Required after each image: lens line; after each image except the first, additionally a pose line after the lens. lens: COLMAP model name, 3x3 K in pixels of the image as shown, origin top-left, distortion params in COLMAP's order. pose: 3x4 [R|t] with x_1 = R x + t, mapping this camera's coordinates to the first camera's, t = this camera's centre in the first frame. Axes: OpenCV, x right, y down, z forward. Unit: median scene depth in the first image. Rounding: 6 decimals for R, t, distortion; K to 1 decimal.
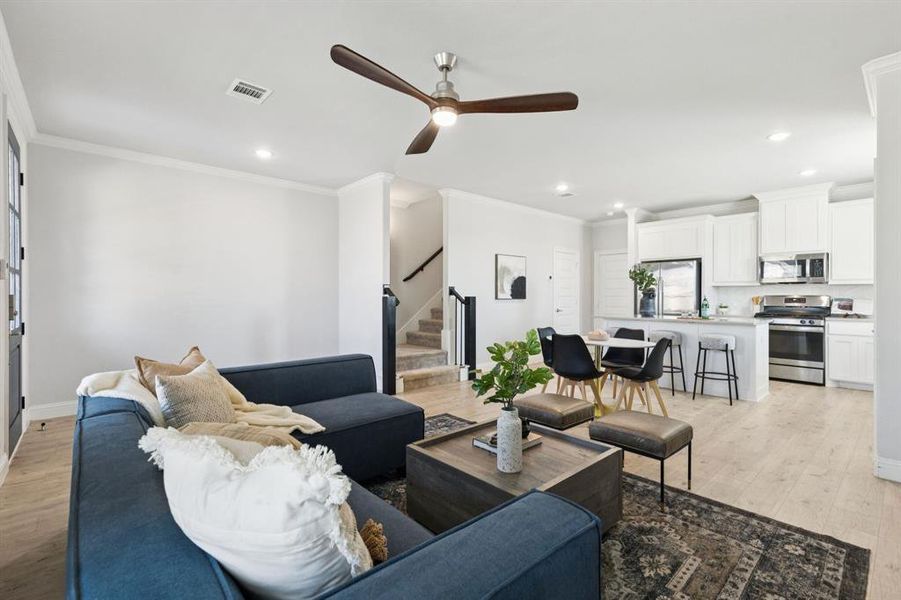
lens RADIAL K [[407.4, 0, 453.0], [0, 407.4, 299.3], [0, 0, 1]] dist [0.008243, 0.000360]
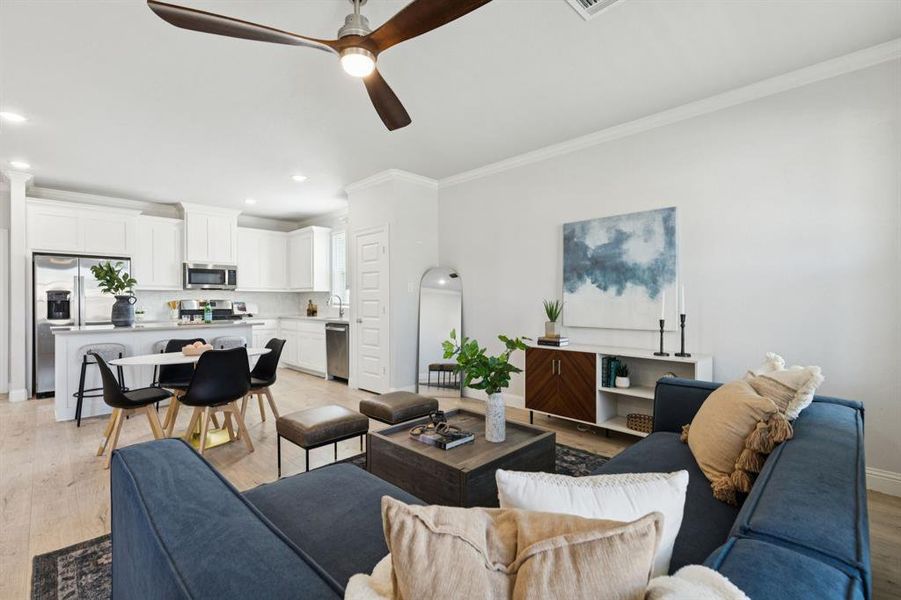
lens RADIAL K [[407.4, 0, 455.0], [0, 407.4, 299.9], [0, 0, 1]] dist [0.008243, 0.000360]
pose [[-0.059147, -0.000174, 0.998249, -0.367663], [0.011775, 0.999930, 0.000872, -0.002711], [-0.998180, 0.011806, -0.059141, 0.404692]]
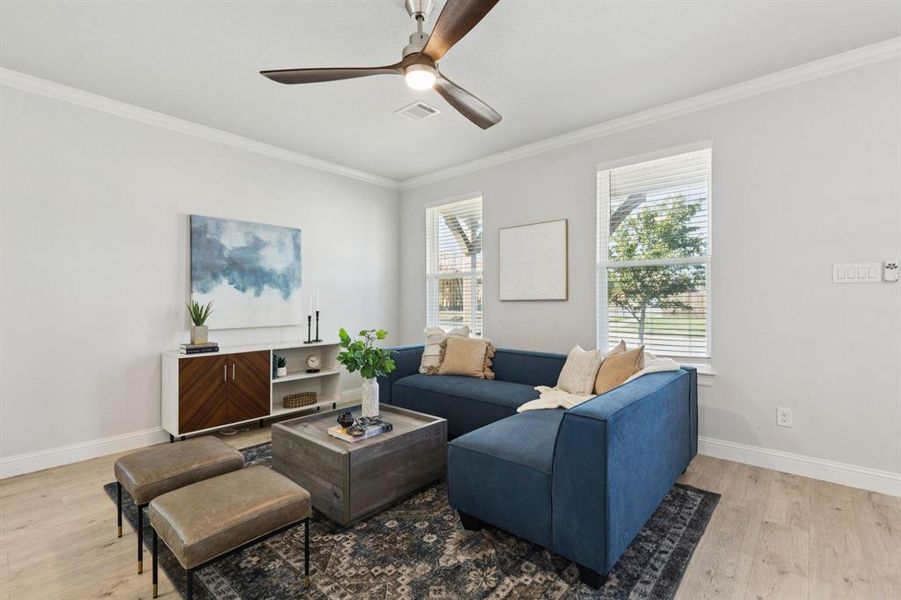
lens RADIAL K [[407.4, 0, 452.6], [0, 407.4, 302.2], [0, 0, 1]] dist [0.008243, 0.000360]
pose [[-0.993029, 0.002161, -0.117852, 0.006855], [0.000009, 0.999833, 0.018263, -0.009532], [0.117871, 0.018135, -0.992863, 0.844957]]
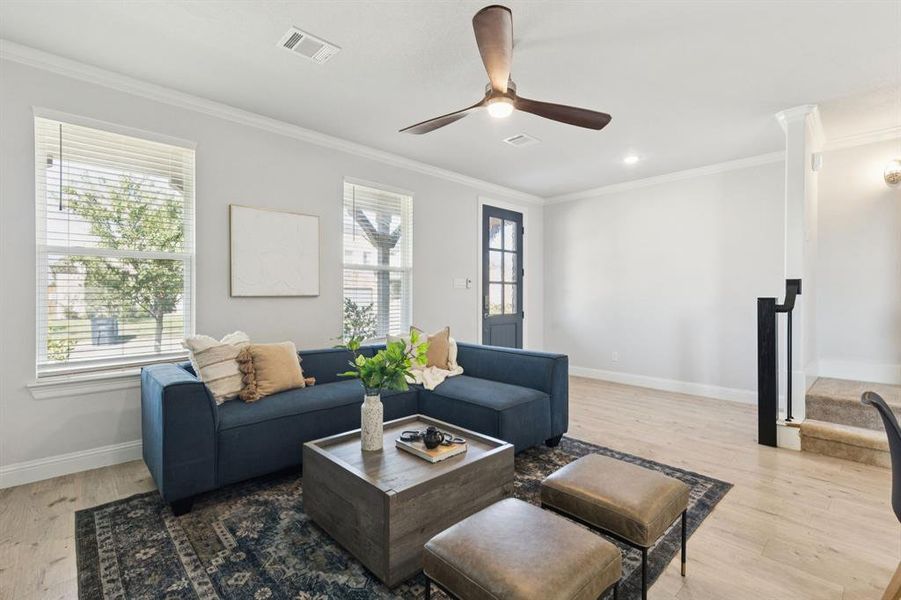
lens RADIAL K [[407.4, 0, 450.9], [0, 407.4, 297.5], [0, 0, 1]] dist [0.008243, 0.000360]
pose [[0.024879, -0.001464, -0.999689, 0.433899], [-0.010465, 0.999944, -0.001725, 0.000261], [0.999636, 0.010504, 0.024862, 0.402943]]
